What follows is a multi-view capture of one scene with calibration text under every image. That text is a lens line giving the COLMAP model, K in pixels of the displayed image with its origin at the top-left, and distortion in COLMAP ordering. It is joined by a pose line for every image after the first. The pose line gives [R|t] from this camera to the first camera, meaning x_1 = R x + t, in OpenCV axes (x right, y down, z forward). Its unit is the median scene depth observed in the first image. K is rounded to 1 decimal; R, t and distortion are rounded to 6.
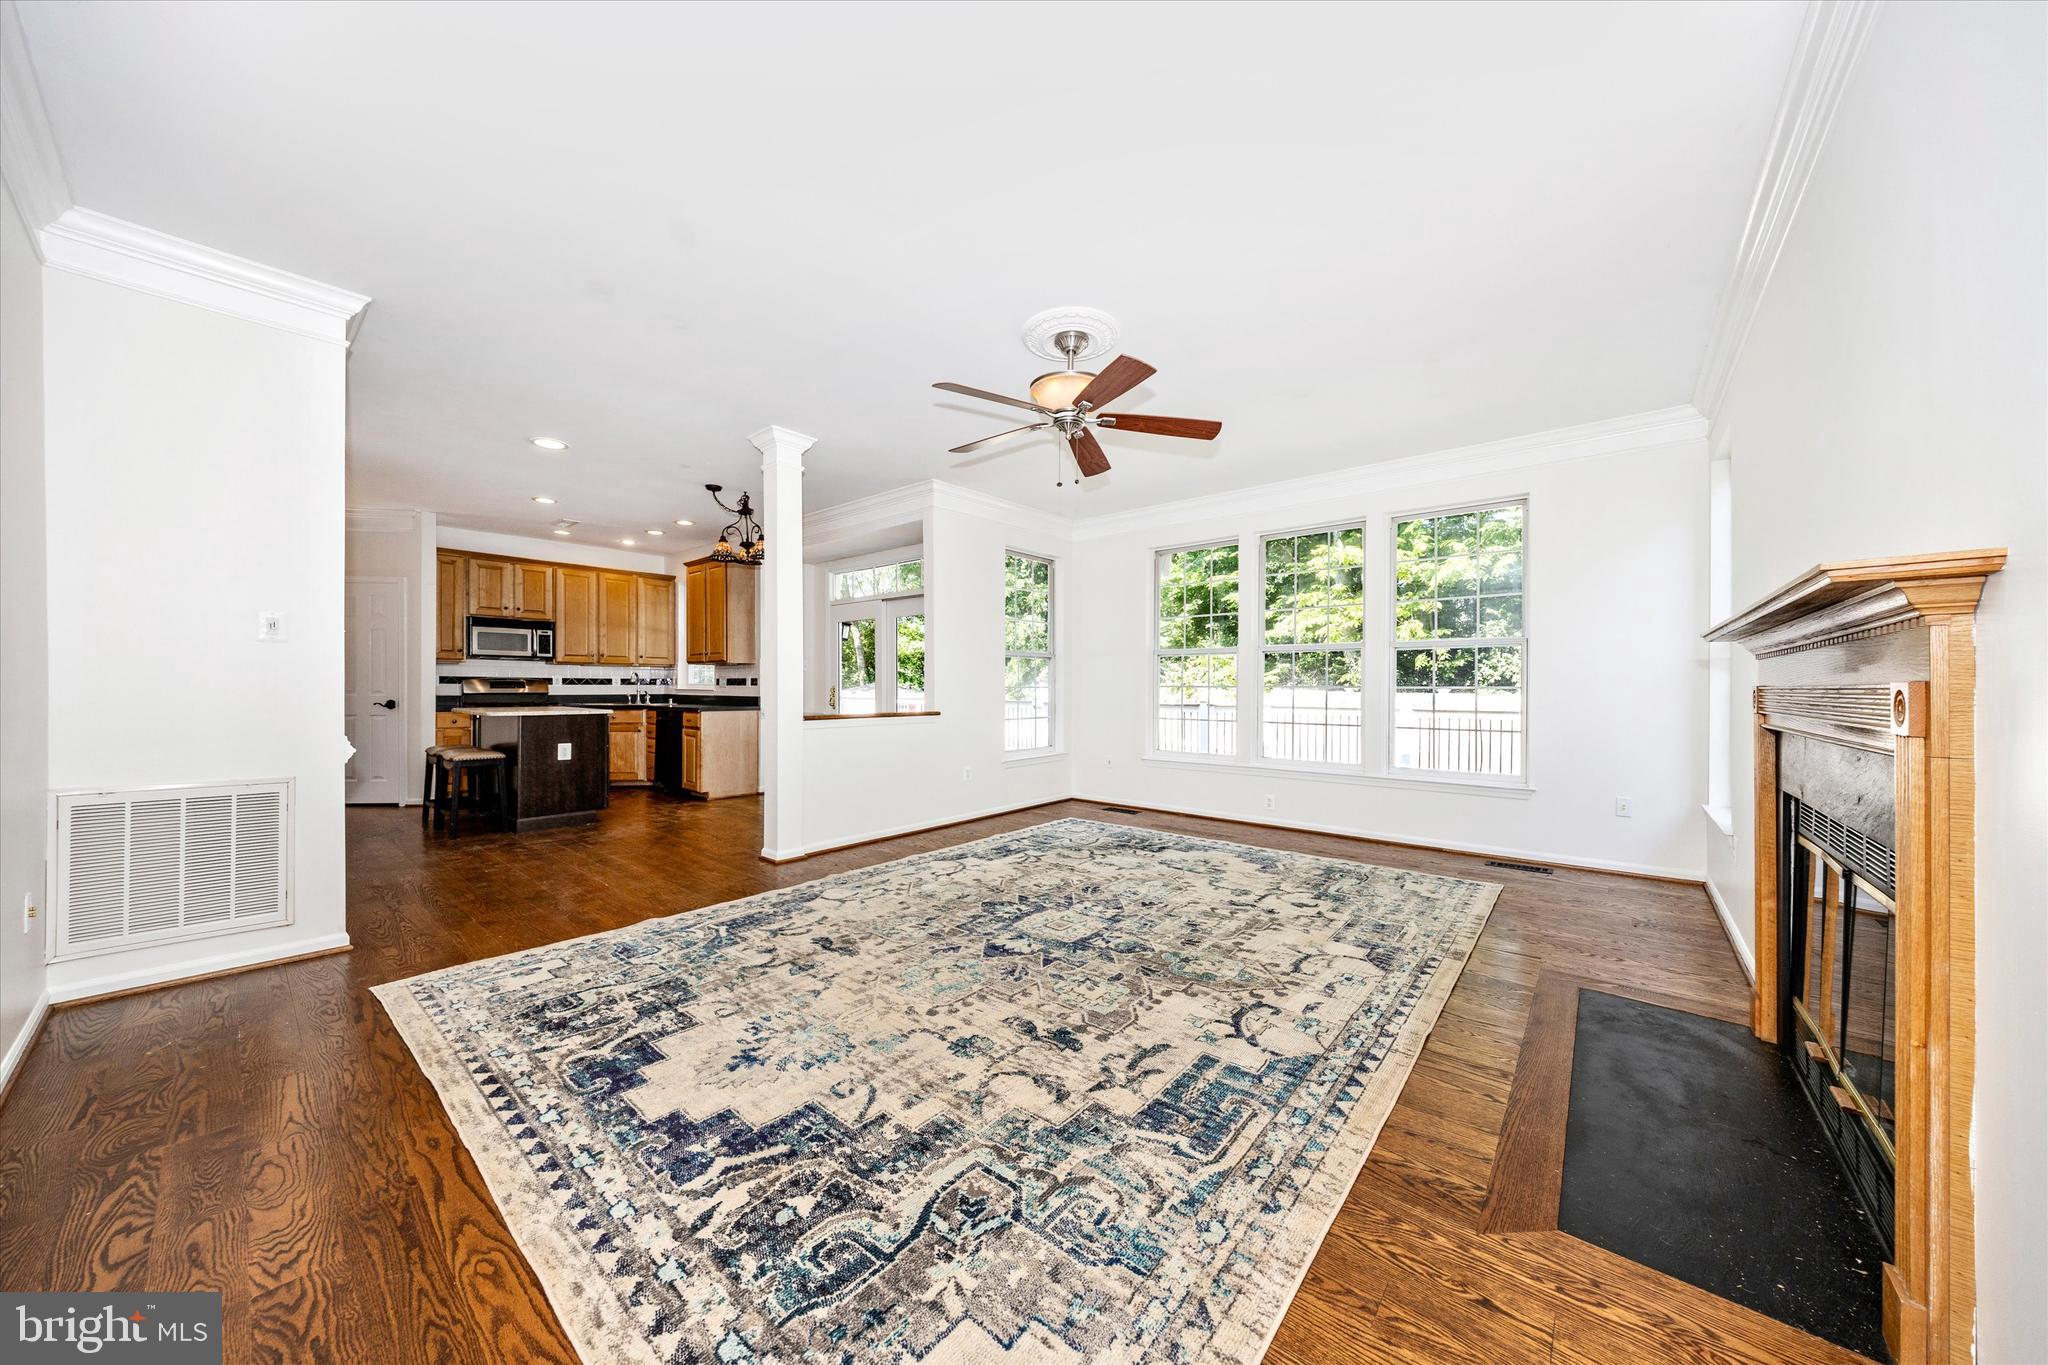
lens RADIAL K [[689.4, 0, 1011.7], [0, 689.4, 683.0], [0, 0, 1]] dist [-0.001944, -0.000765]
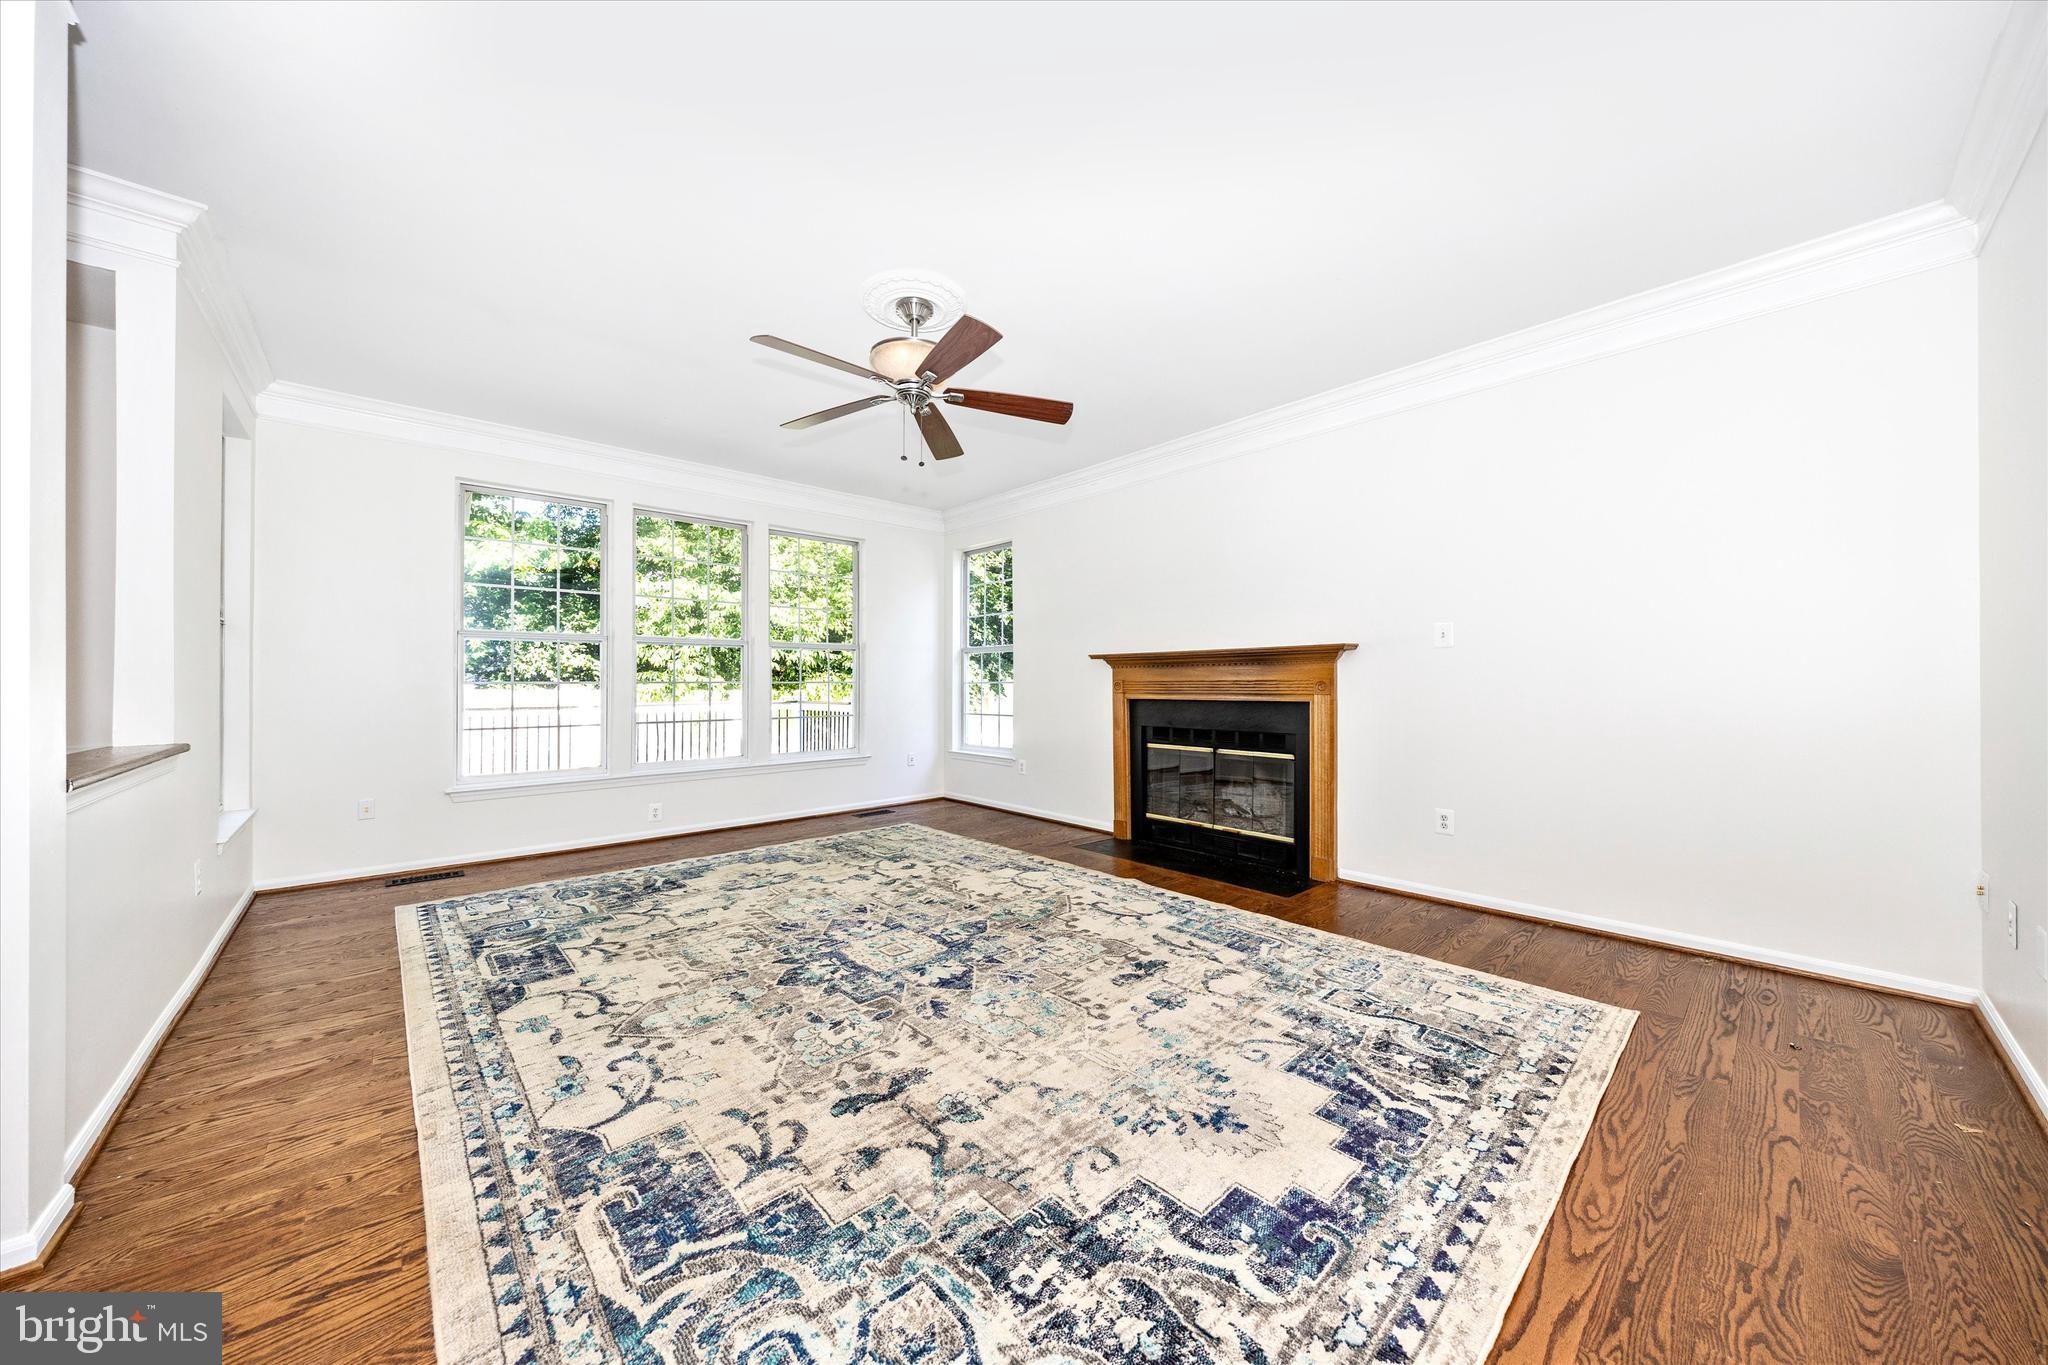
lens RADIAL K [[689.4, 0, 1045.3], [0, 689.4, 683.0], [0, 0, 1]] dist [-0.001944, -0.000765]
pose [[0.116192, -0.008519, 0.993190, -1.009602], [0.002193, 0.999963, 0.008320, 0.001170], [-0.993224, 0.001211, 0.116206, 0.902087]]
